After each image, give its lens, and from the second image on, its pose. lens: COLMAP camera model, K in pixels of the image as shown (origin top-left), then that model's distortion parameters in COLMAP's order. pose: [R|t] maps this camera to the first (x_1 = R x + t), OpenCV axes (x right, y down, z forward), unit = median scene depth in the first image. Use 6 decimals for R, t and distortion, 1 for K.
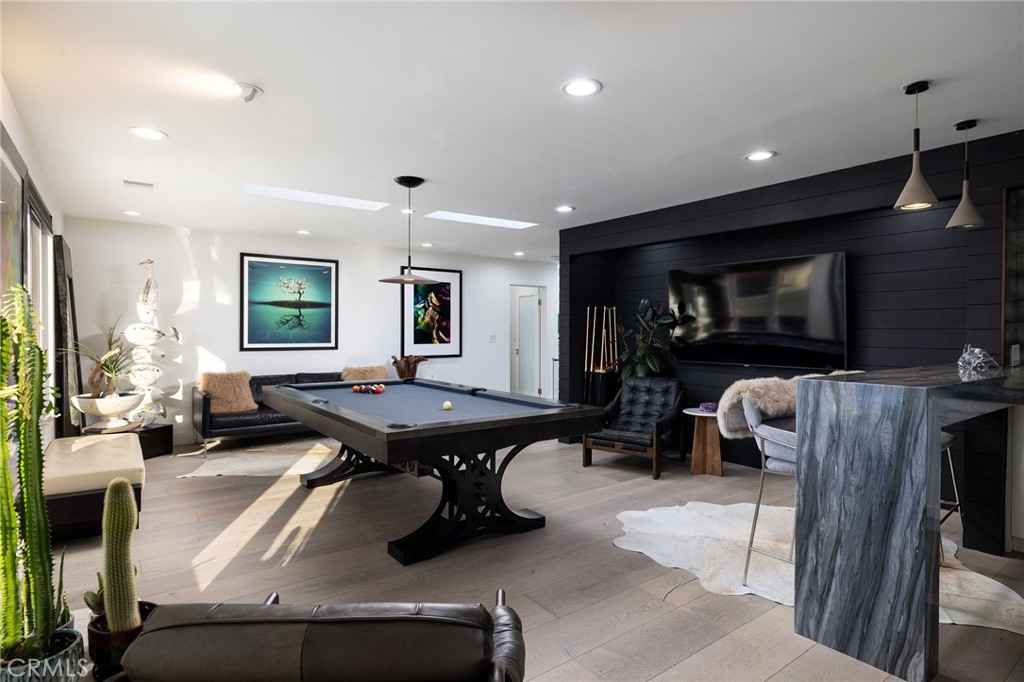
lens RADIAL K [[538.1, 0, 514.5], [0, 538.1, 338.6], [0, 0, 1]] dist [0.001752, 0.000498]
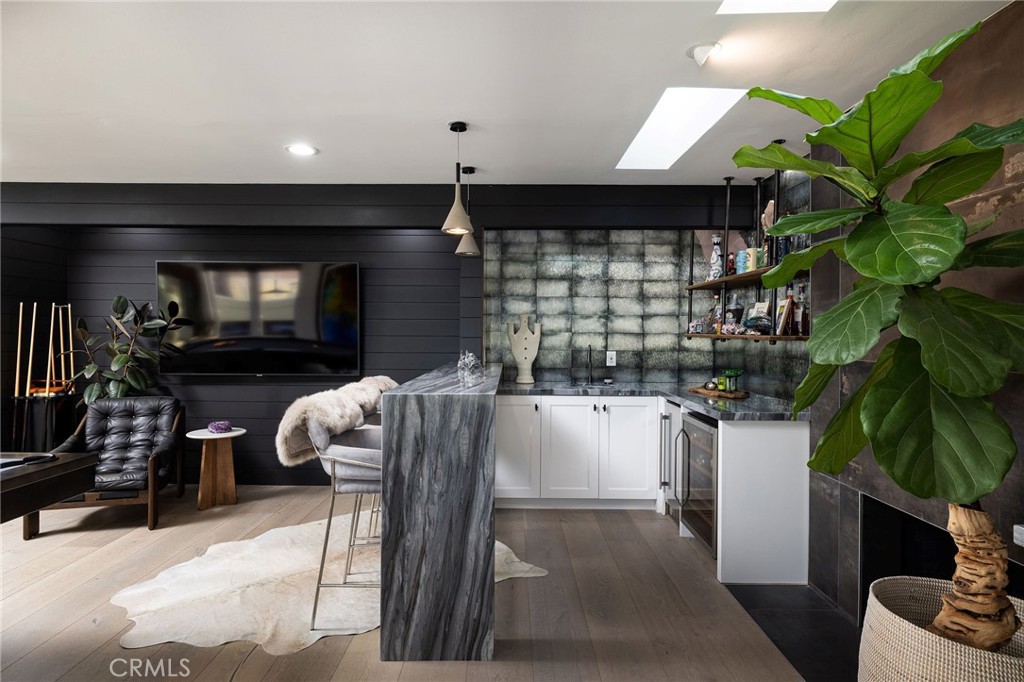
lens RADIAL K [[538.1, 0, 510.2], [0, 538.1, 339.5], [0, 0, 1]] dist [0.001752, 0.000498]
pose [[0.601962, -0.004366, 0.798513, -0.091777], [0.006725, 0.999977, 0.000398, -0.017962], [-0.798496, 0.005131, 0.601978, 0.233008]]
